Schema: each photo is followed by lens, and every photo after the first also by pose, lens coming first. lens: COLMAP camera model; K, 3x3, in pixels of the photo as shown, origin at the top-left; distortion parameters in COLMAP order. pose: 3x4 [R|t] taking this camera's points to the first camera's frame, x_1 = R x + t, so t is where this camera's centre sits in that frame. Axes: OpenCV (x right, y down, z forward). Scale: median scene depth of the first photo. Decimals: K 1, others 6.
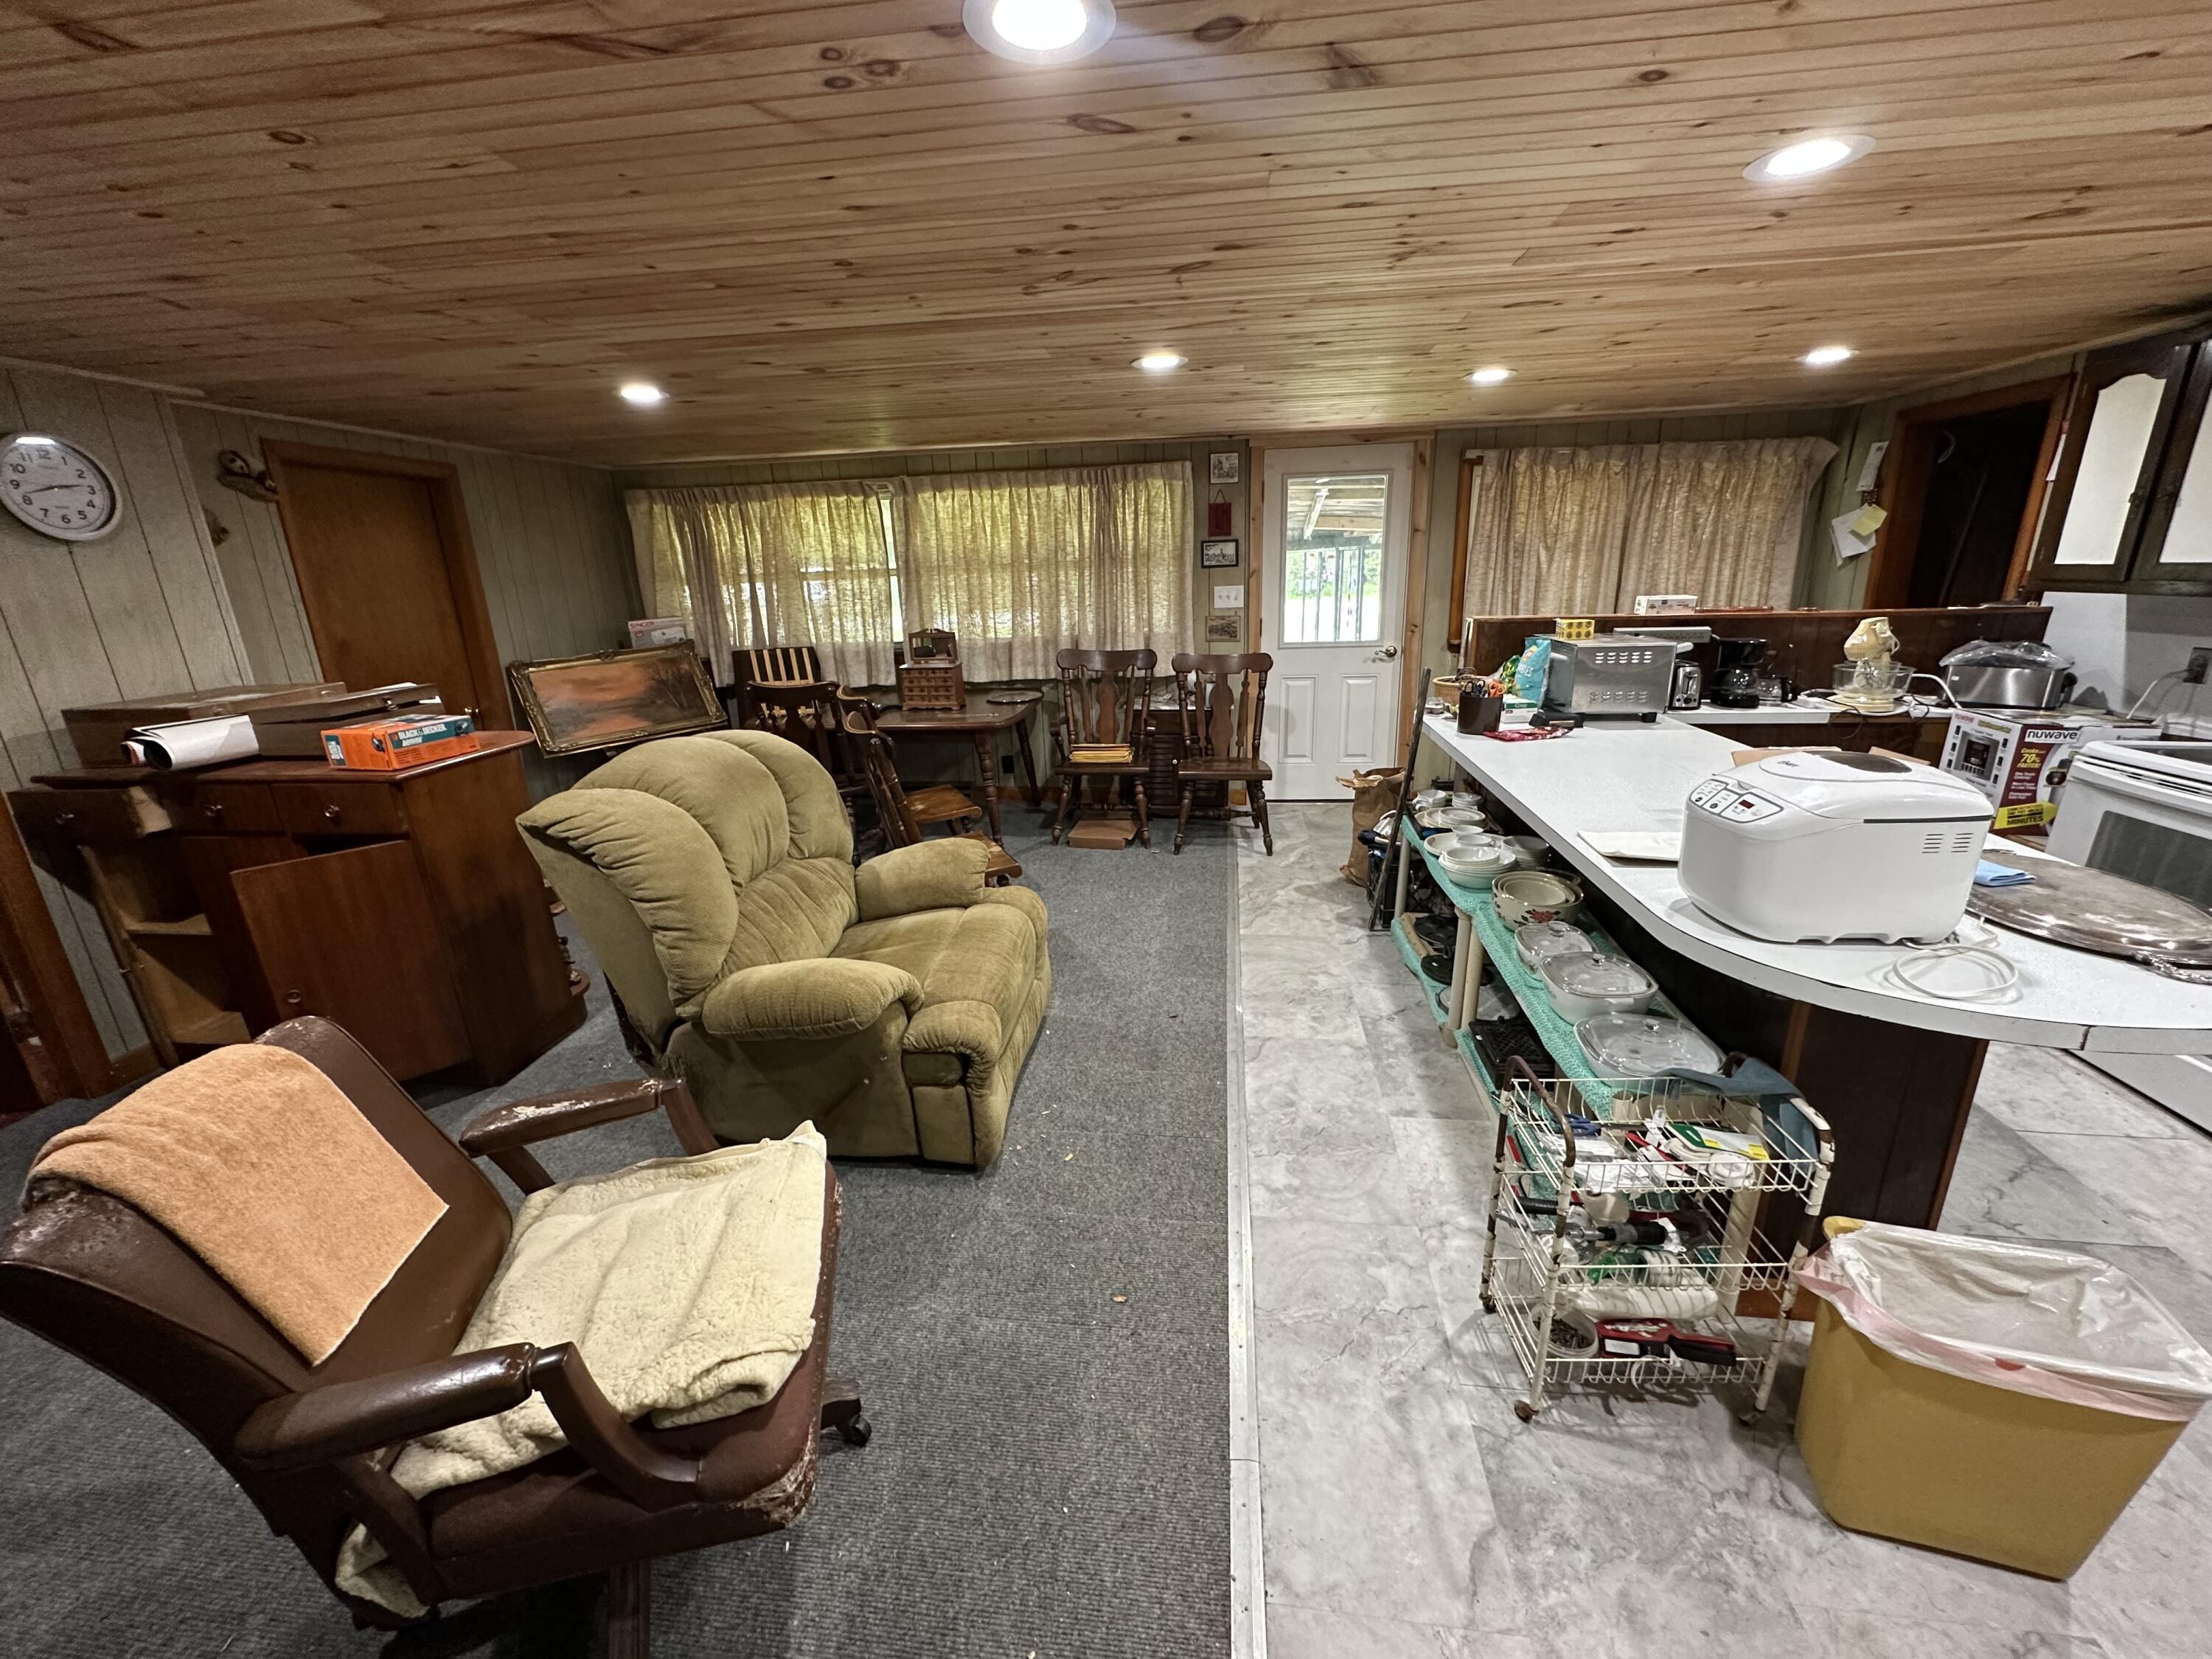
lens RADIAL K [[879.5, 0, 1105.9], [0, 879.5, 829.2], [0, 0, 1]] dist [-0.004595, 0.001213]
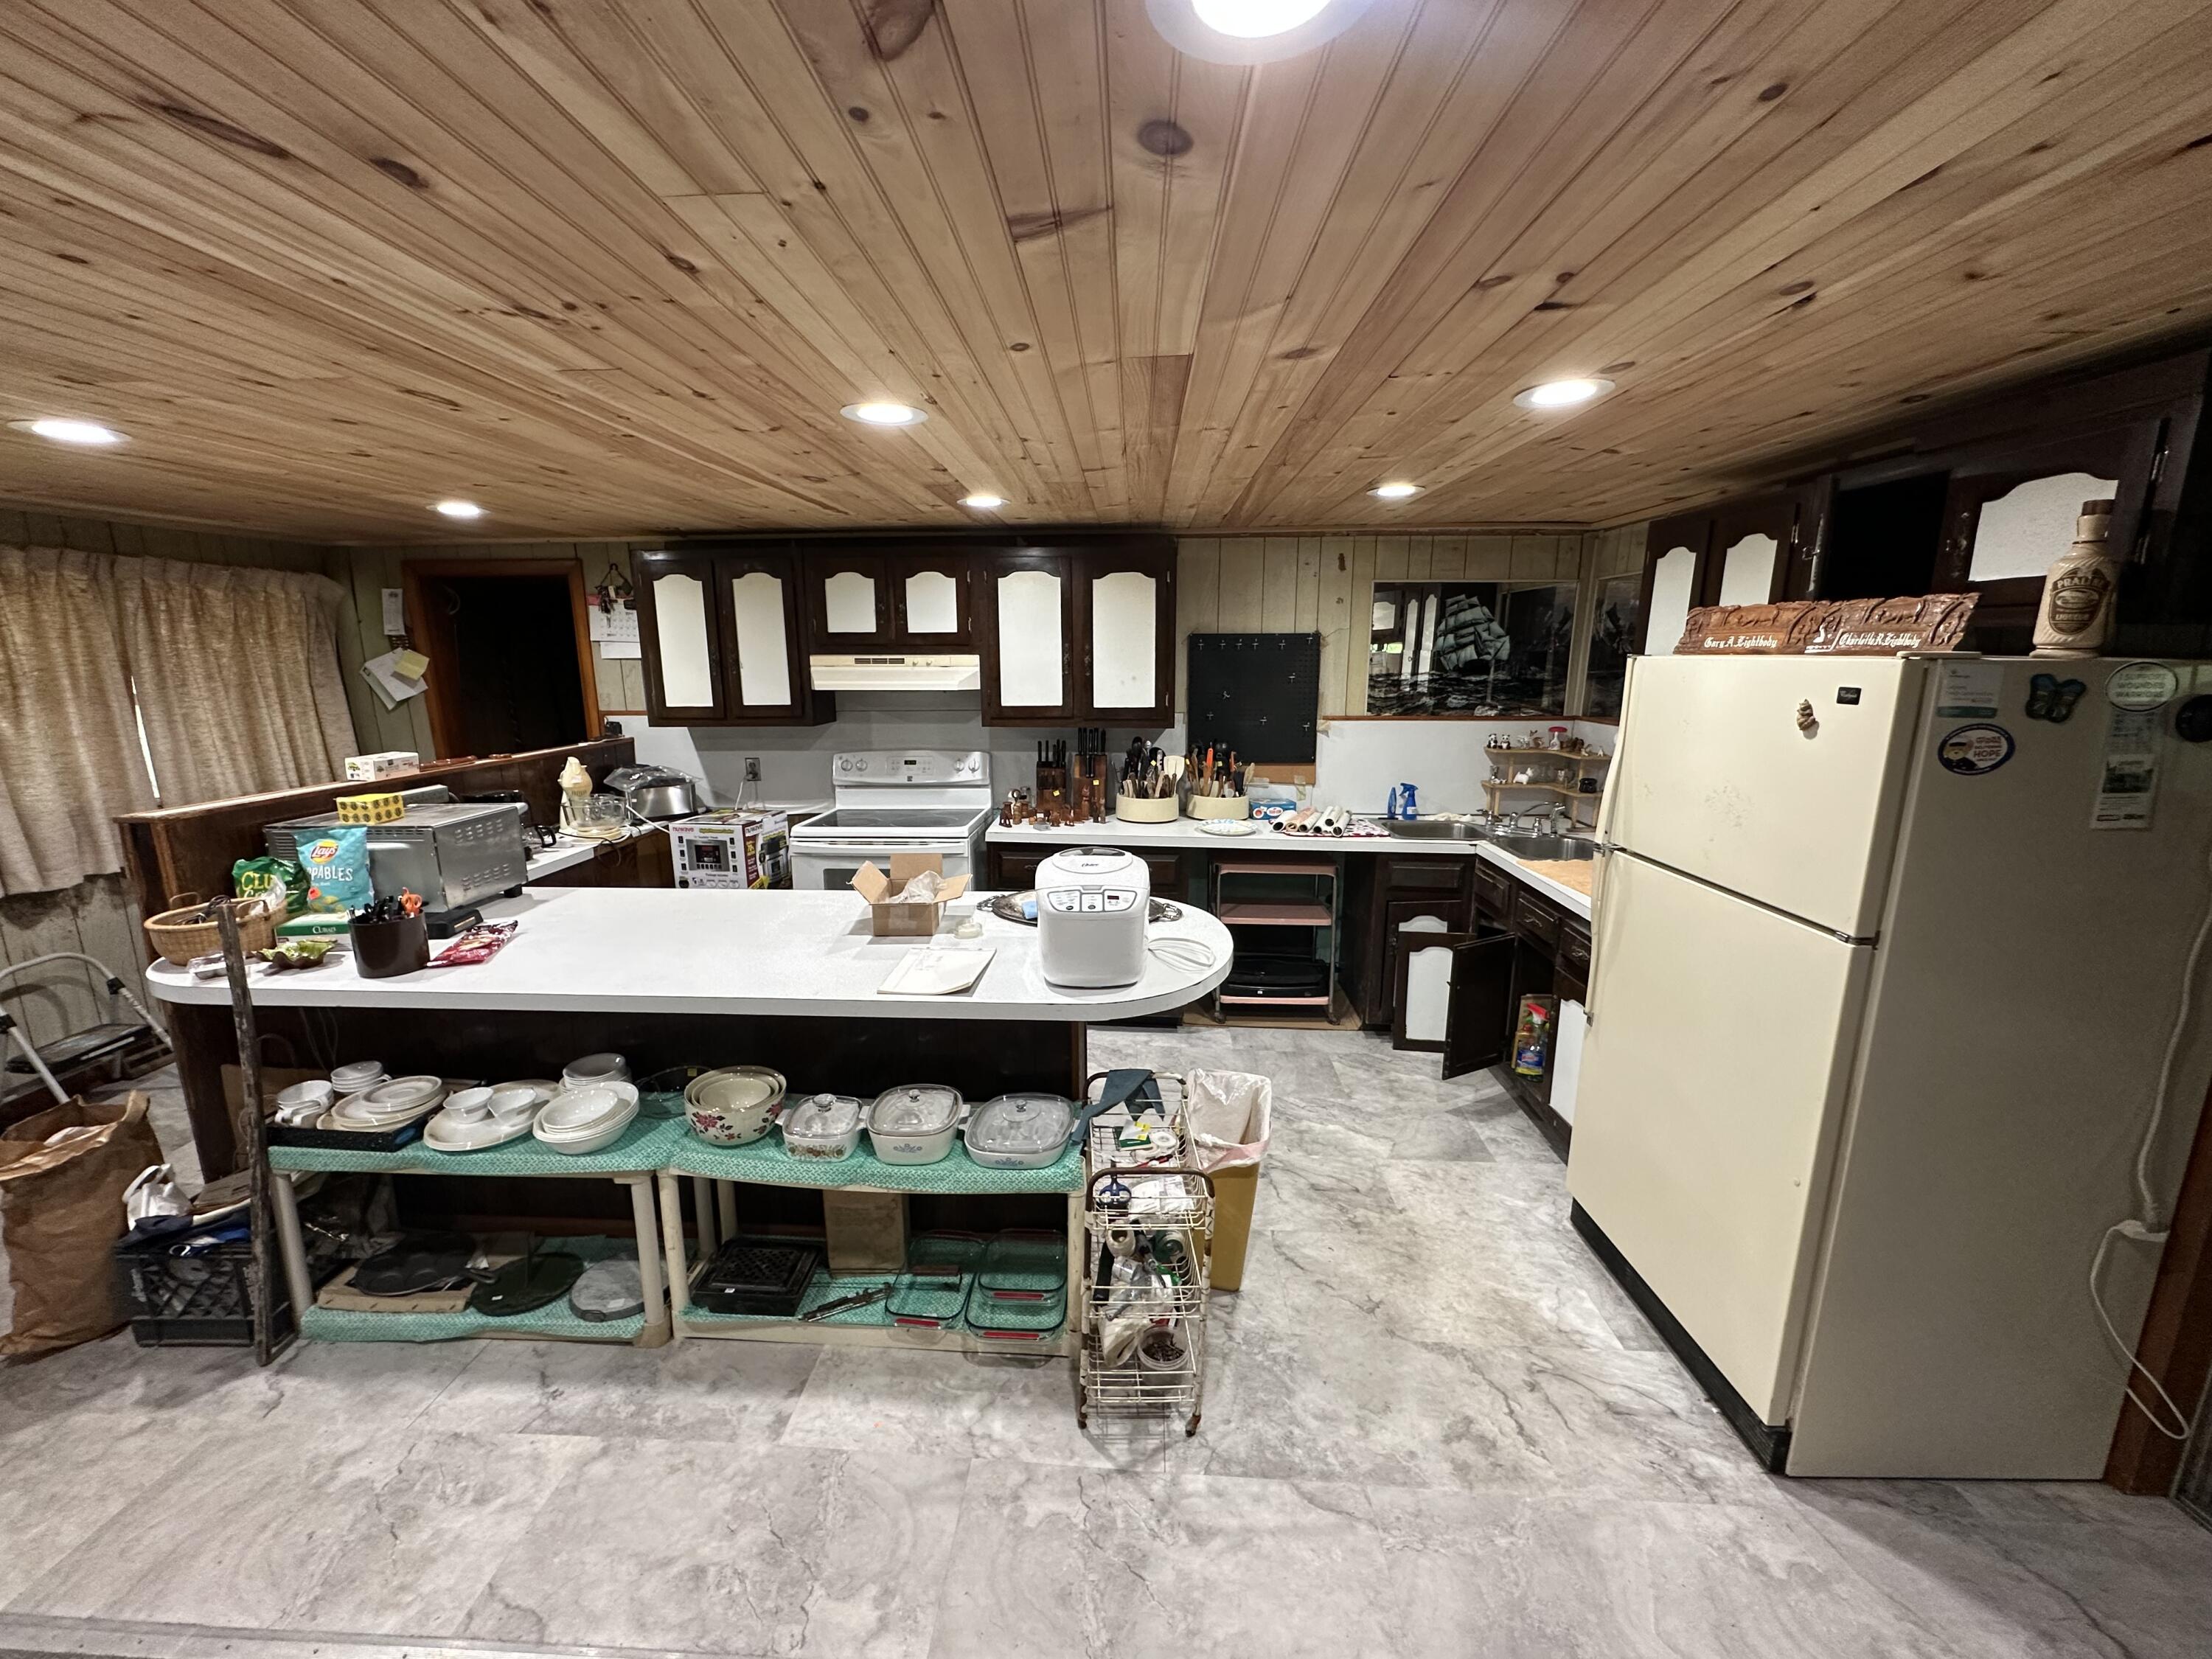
lens RADIAL K [[879.5, 0, 1105.6], [0, 879.5, 829.8], [0, 0, 1]] dist [-0.004595, 0.001213]
pose [[-0.082003, -0.168118, 0.982350, -0.342033], [0.296298, 0.936989, 0.185089, -0.217332], [-0.951569, 0.306247, -0.027023, 0.569639]]
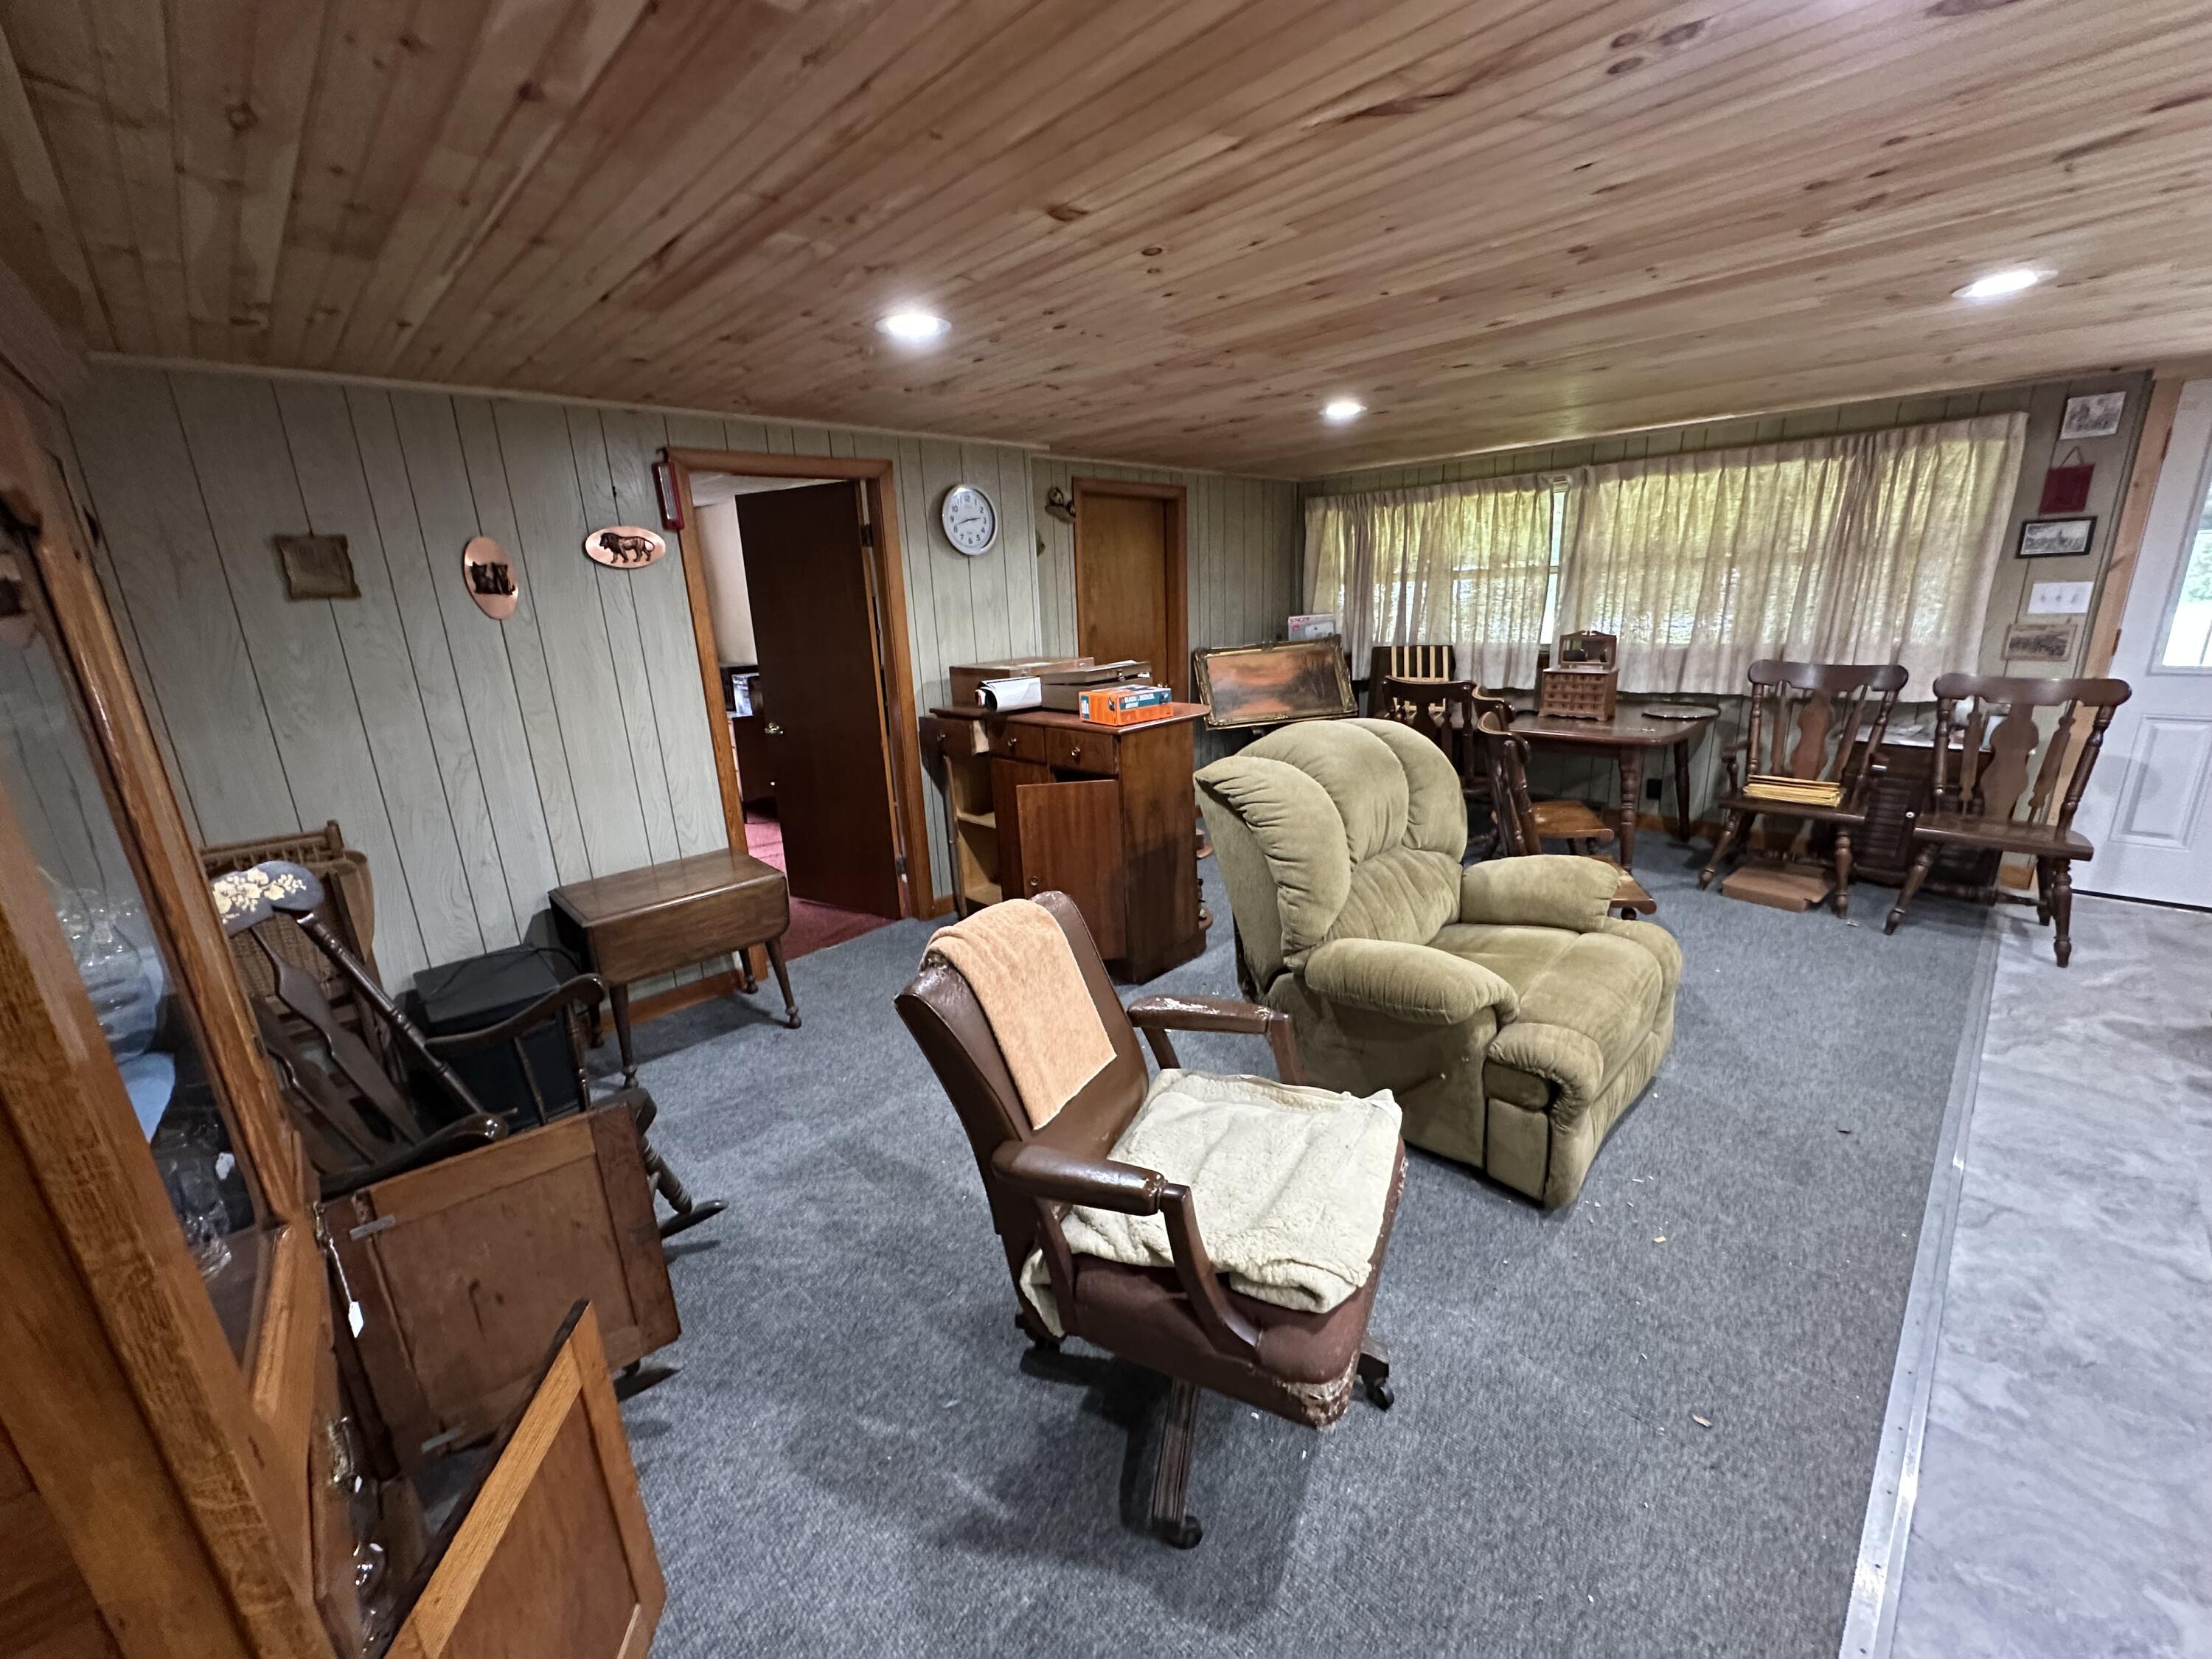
lens RADIAL K [[879.5, 0, 1106.7], [0, 879.5, 829.9], [0, 0, 1]] dist [-0.004595, 0.001213]
pose [[0.782192, 0.163368, -0.601238, -0.013528], [-0.163194, 0.985040, 0.055344, 0.014566], [0.601285, 0.054829, 0.797151, -0.039138]]
